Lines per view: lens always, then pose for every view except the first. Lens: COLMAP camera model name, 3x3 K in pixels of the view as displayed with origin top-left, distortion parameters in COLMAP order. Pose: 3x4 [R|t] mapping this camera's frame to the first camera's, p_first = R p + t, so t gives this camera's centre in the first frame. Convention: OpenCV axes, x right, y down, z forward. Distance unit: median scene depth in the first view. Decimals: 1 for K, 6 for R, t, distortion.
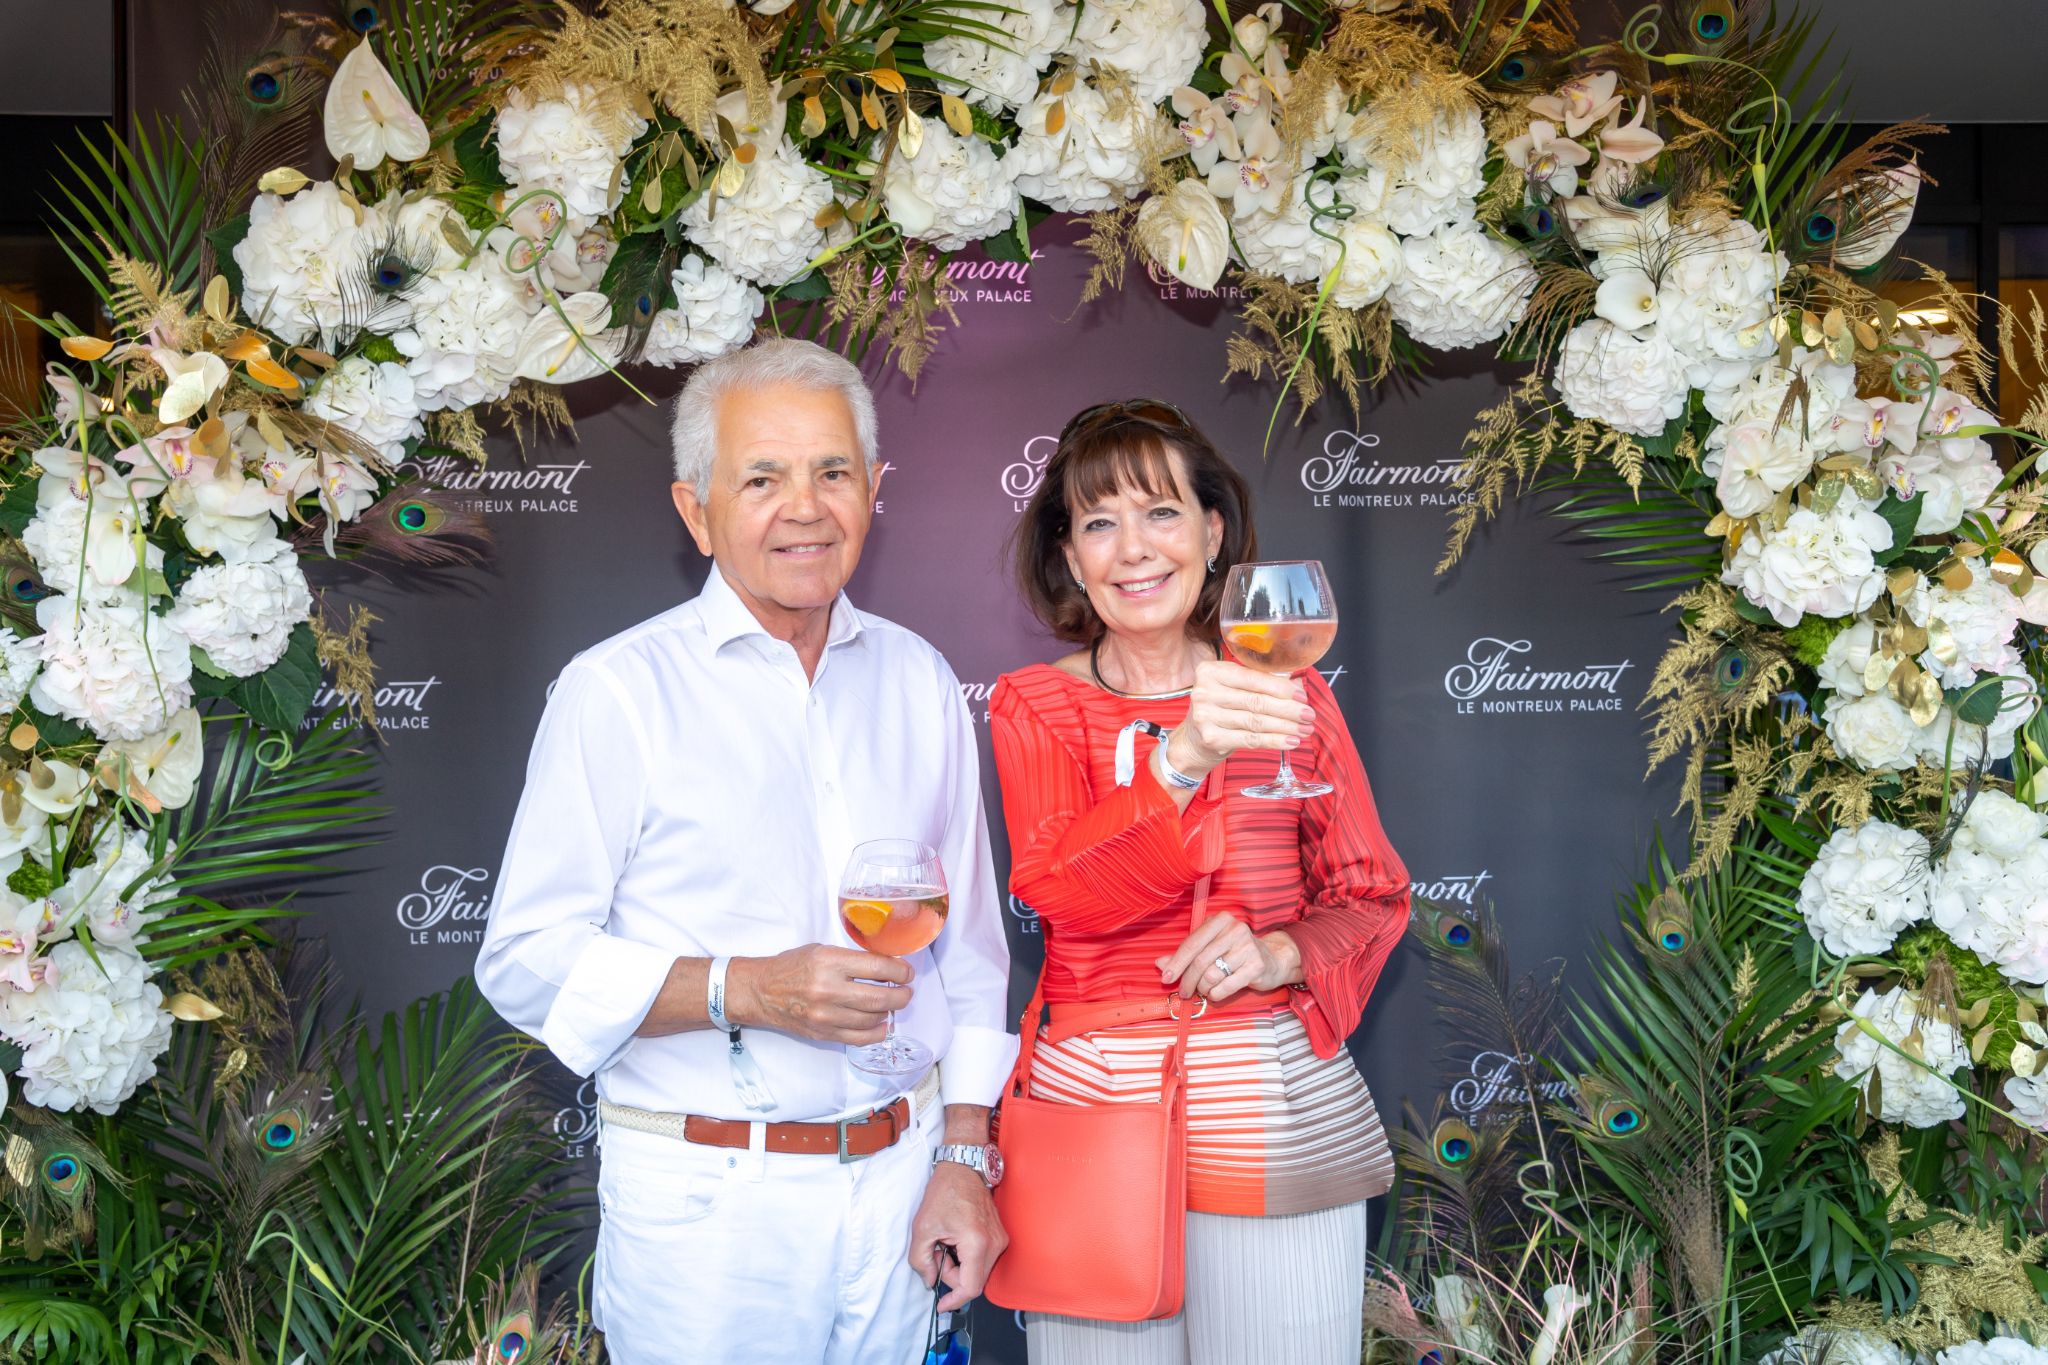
lens RADIAL K [[1900.4, 0, 1015.5], [0, 1900.4, 692.1], [0, 0, 1]] dist [-0.006008, 0.000000]
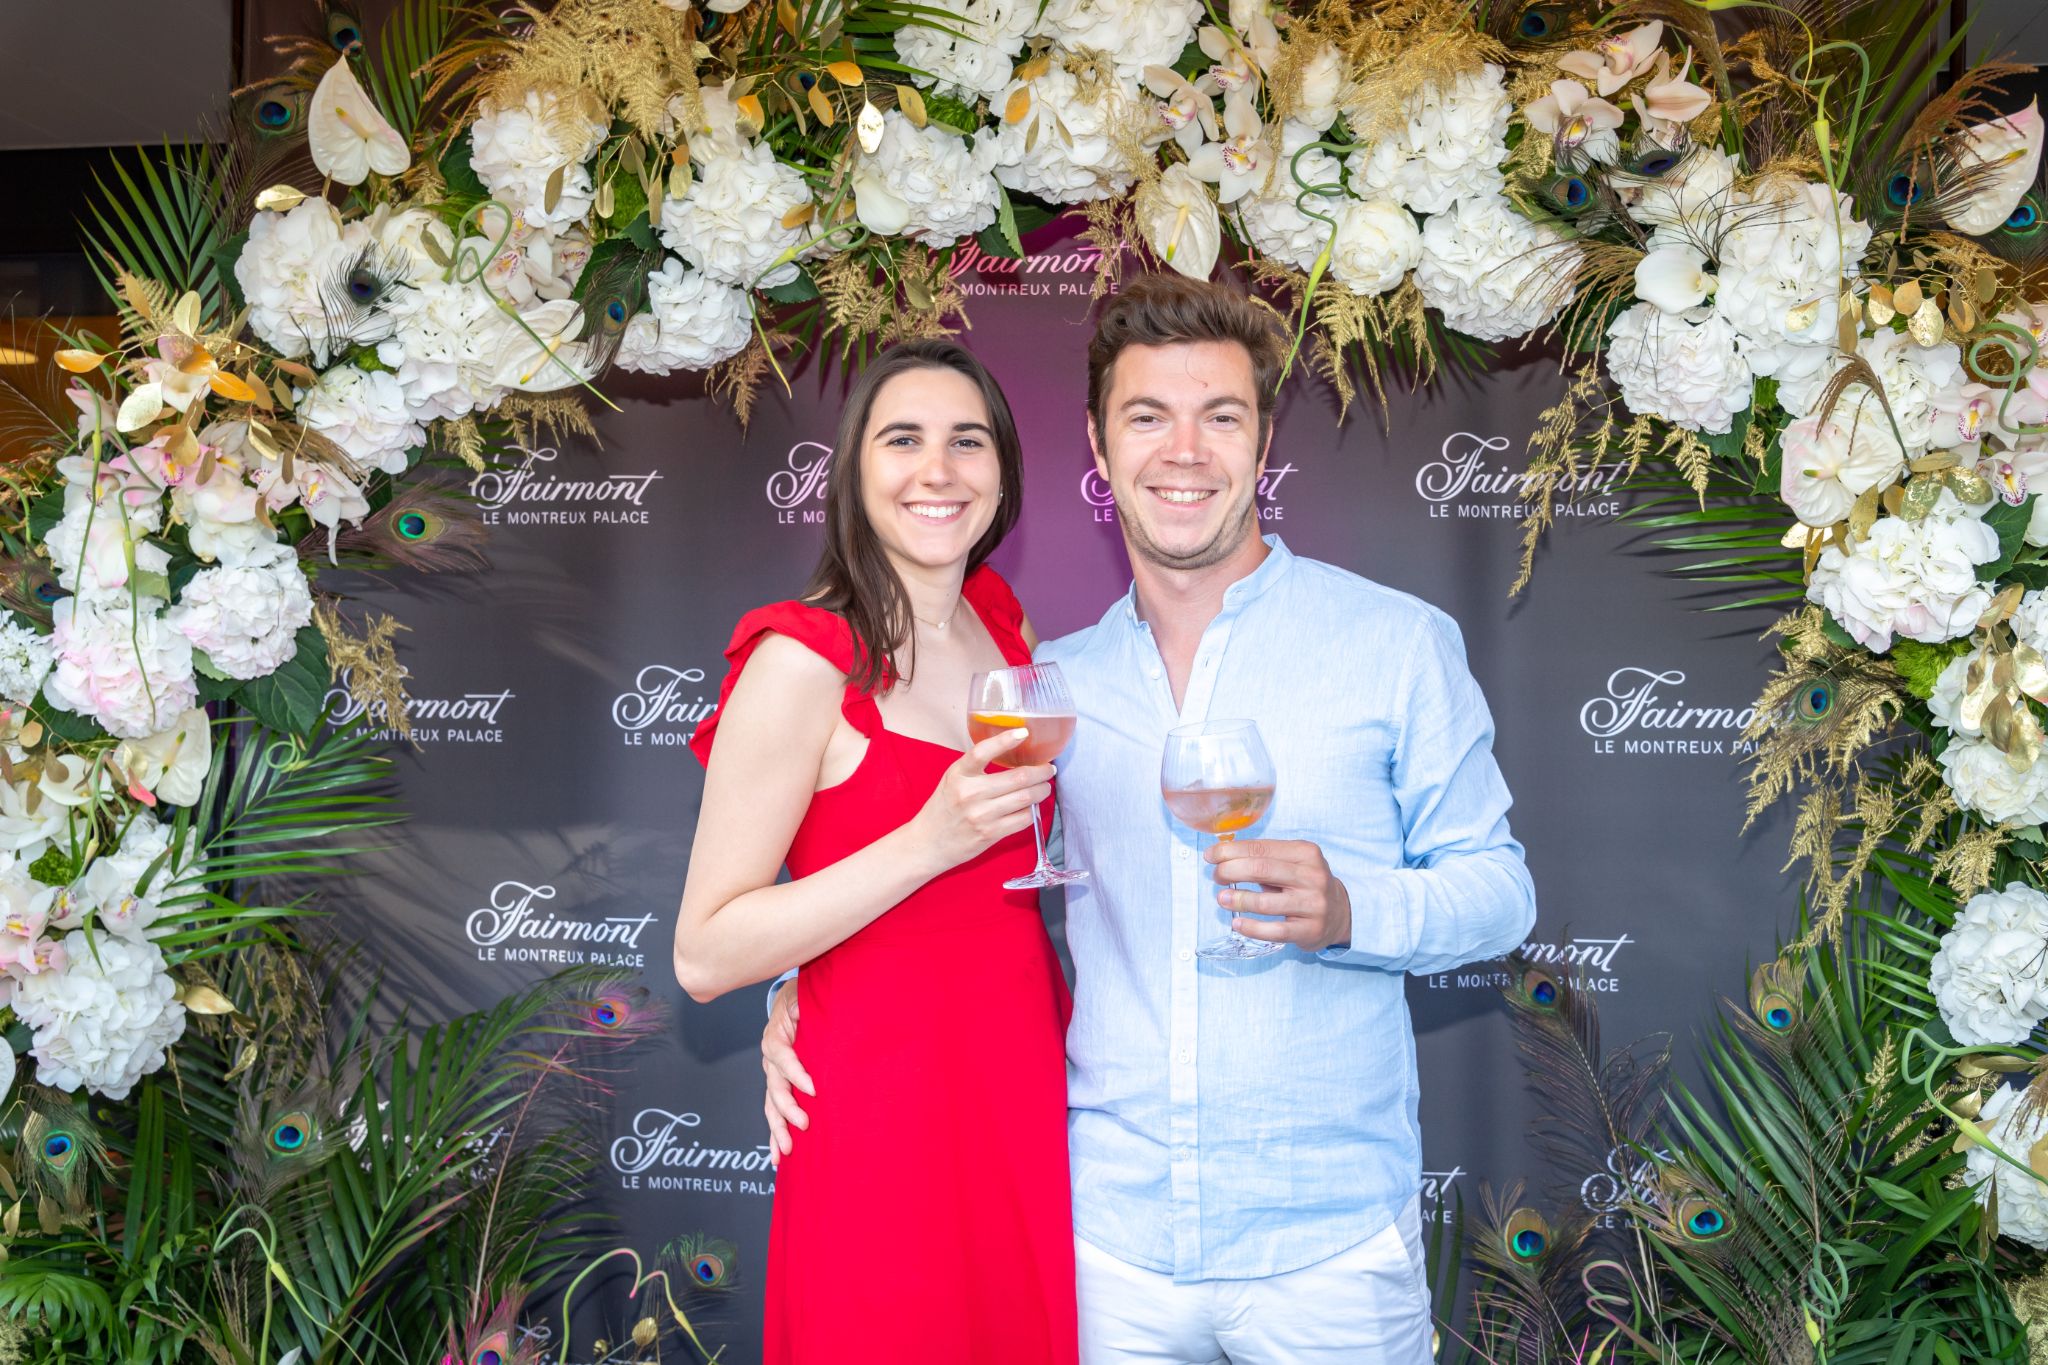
lens RADIAL K [[2115.9, 0, 1001.9], [0, 2115.9, 684.1], [0, 0, 1]] dist [0.010394, 0.000000]
pose [[0.973564, 0.017304, -0.227759, 0.249238], [-0.023349, 0.999442, -0.023873, 0.012278], [0.227219, 0.028560, 0.973425, -0.023335]]
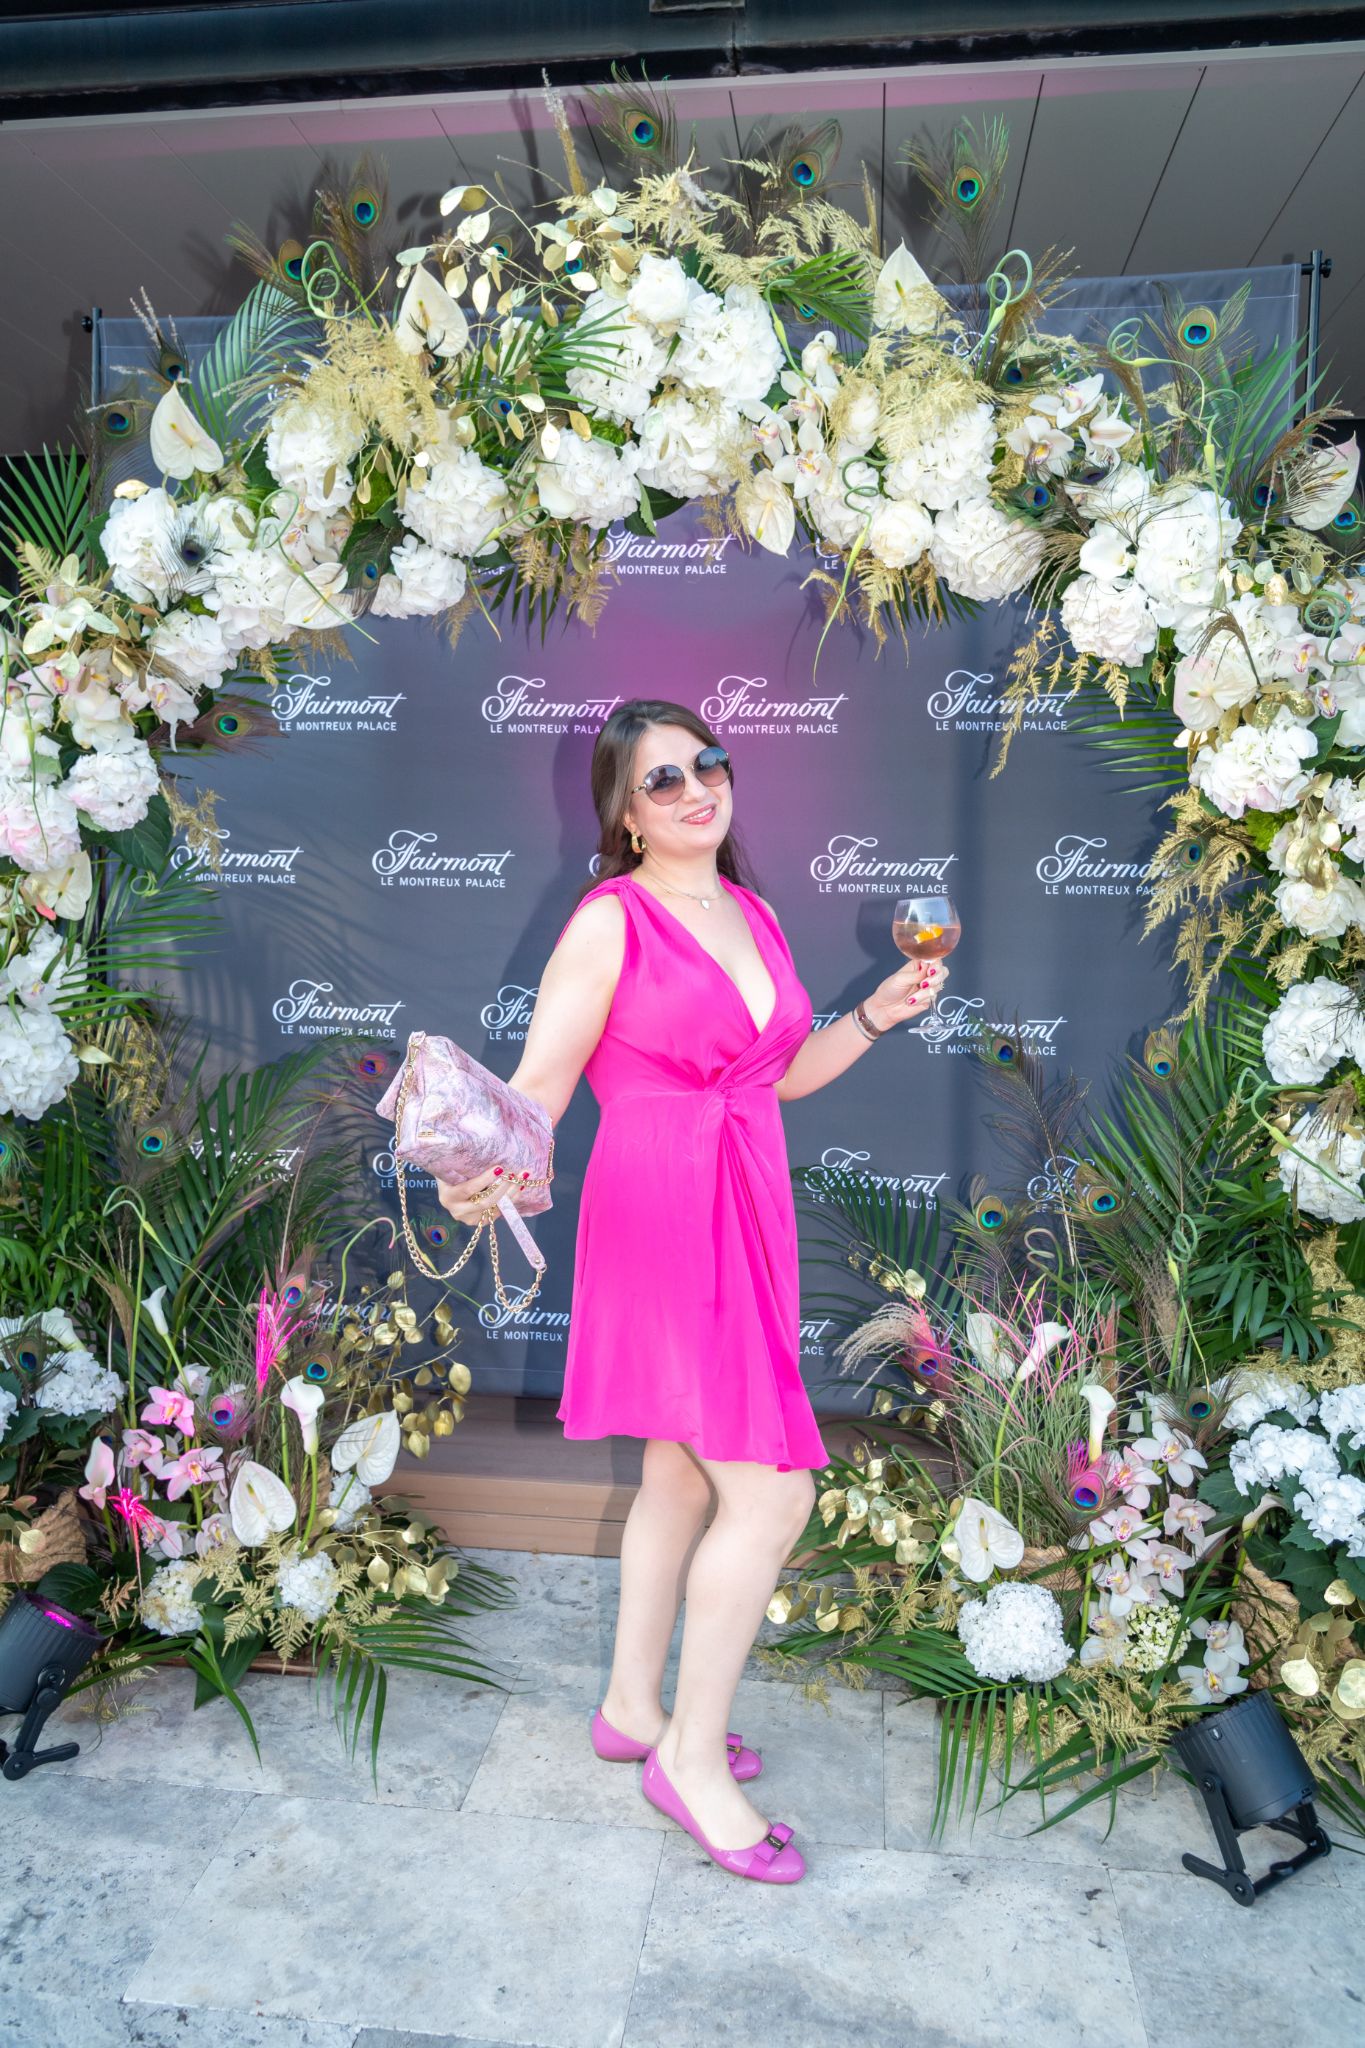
lens RADIAL K [[1525.9, 0, 674.1], [0, 1525.9, 1020.8], [0, 0, 1]] dist [-0.014784, -0.005107]
pose [[0.978350, 0.045053, -0.201993, 0.262286], [-0.030522, 0.996755, 0.074486, 0.036705], [0.204693, -0.066708, 0.976550, -0.078893]]
